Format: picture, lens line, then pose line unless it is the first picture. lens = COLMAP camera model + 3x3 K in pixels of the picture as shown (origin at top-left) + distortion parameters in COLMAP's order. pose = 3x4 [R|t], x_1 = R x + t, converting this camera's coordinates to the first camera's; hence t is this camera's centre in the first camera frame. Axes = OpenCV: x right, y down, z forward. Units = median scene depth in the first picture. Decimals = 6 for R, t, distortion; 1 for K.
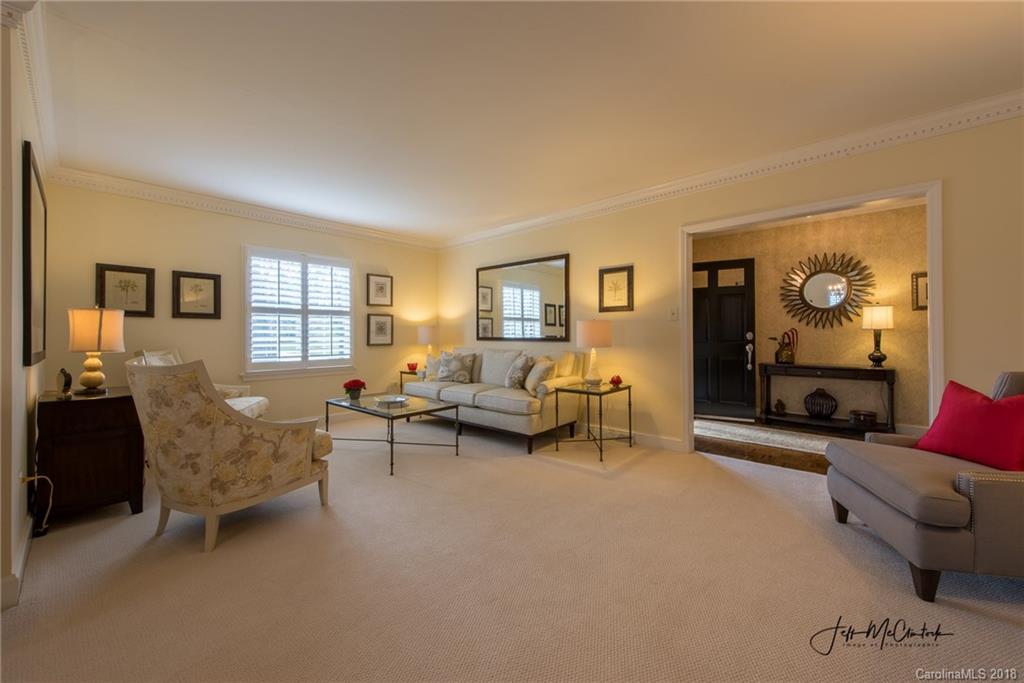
lens RADIAL K [[393.9, 0, 516.7], [0, 393.9, 337.7], [0, 0, 1]] dist [-0.000320, -0.000123]
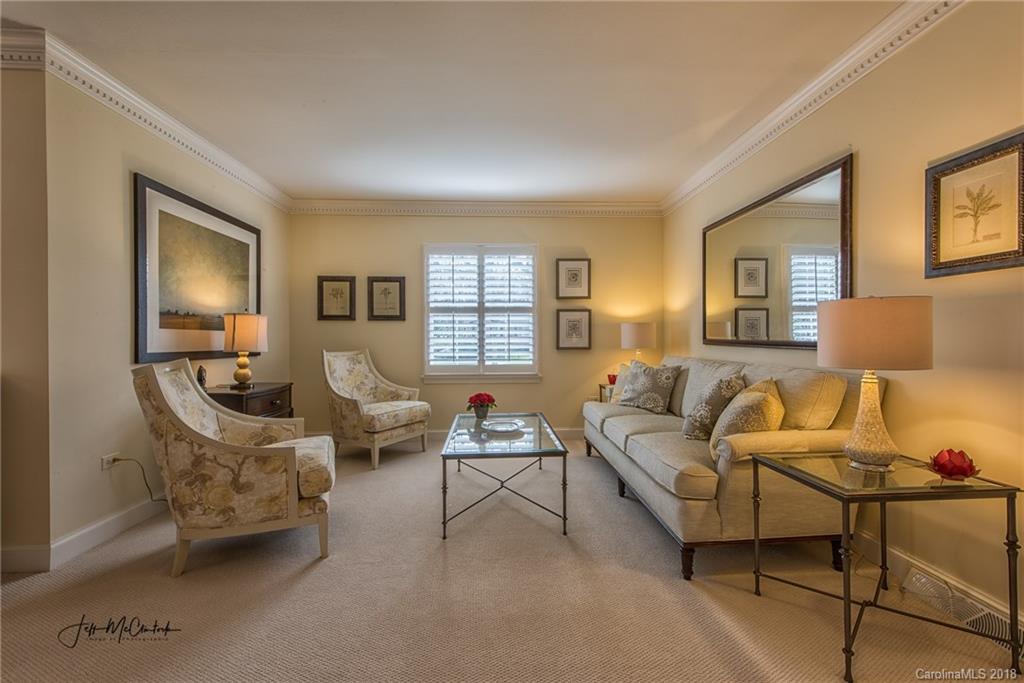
lens RADIAL K [[431.2, 0, 515.5], [0, 431.2, 340.3], [0, 0, 1]] dist [-0.000158, -0.000351]
pose [[0.708758, 0.006393, -0.705423, 0.220842], [-0.003202, 0.999978, 0.005845, -0.003786], [0.705445, -0.001884, 0.708762, 0.401524]]
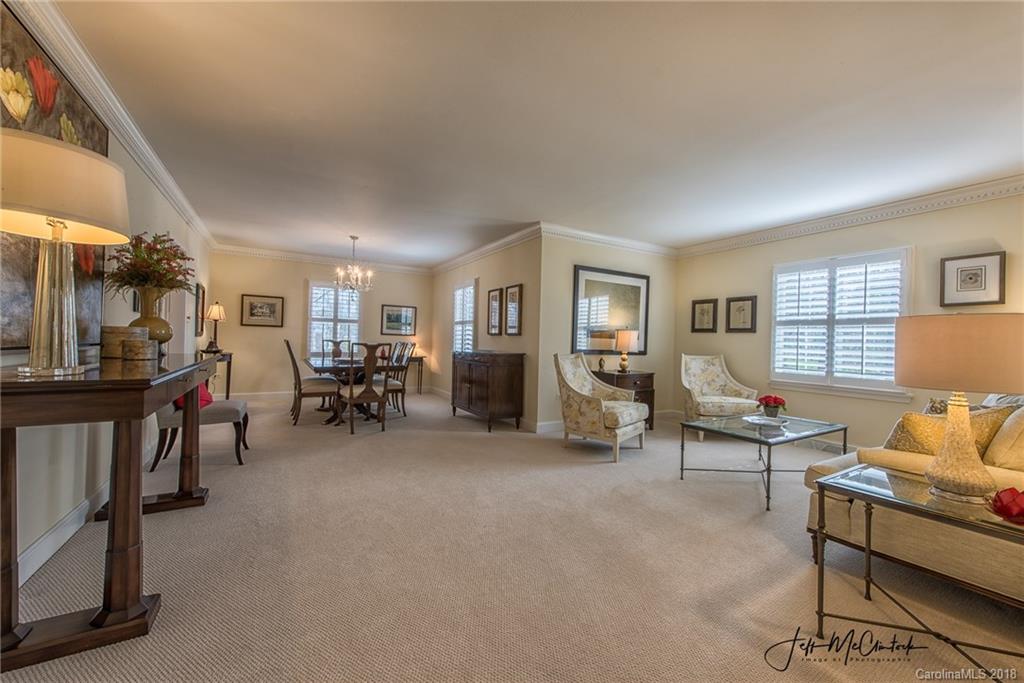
lens RADIAL K [[393.9, 0, 516.7], [0, 393.9, 337.7], [0, 0, 1]] dist [-0.000320, -0.000123]
pose [[-0.302204, -0.009388, -0.953197, 0.584887], [-0.030455, 0.999536, -0.000189, -0.009009], [0.952757, 0.028972, -0.302349, 0.646977]]
